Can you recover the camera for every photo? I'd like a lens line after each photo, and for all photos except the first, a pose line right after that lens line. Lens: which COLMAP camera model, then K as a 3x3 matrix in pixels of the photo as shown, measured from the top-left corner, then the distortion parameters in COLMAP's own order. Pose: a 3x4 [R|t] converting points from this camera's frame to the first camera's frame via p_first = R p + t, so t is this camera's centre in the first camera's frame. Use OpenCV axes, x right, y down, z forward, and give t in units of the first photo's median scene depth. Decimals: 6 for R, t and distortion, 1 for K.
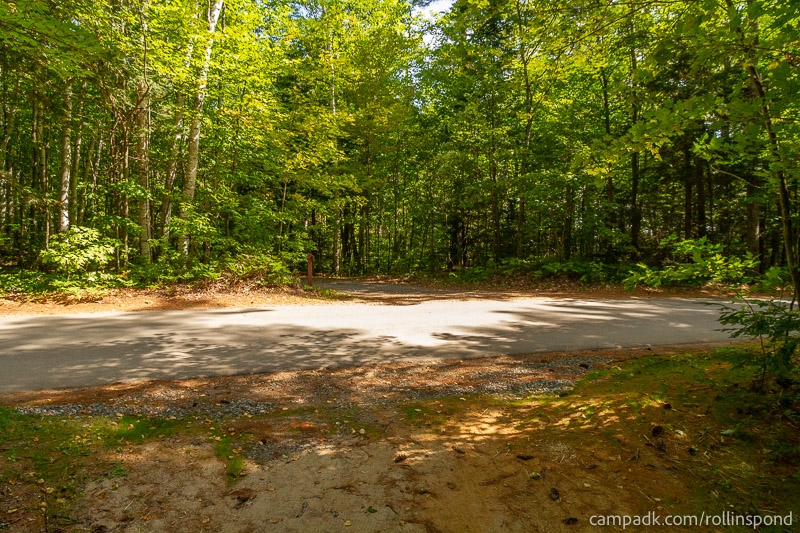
lens RADIAL K [[536.8, 0, 398.8], [0, 536.8, 267.6], [0, 0, 1]] dist [0.000831, -0.001818]
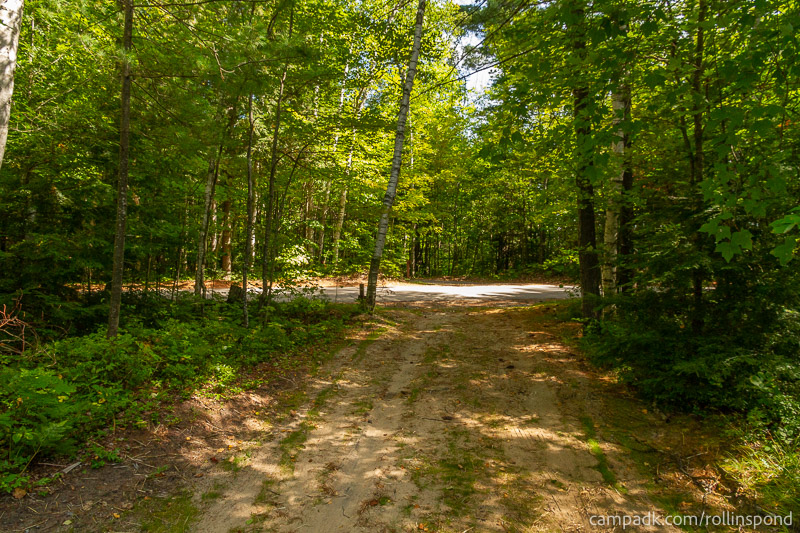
lens RADIAL K [[536.8, 0, 398.8], [0, 536.8, 264.9], [0, 0, 1]] dist [0.000831, -0.001818]
pose [[0.994759, -0.002973, -0.102203, -0.019291], [-0.000376, 0.999464, -0.032735, 0.046034], [0.102246, 0.032602, 0.994225, -0.689812]]
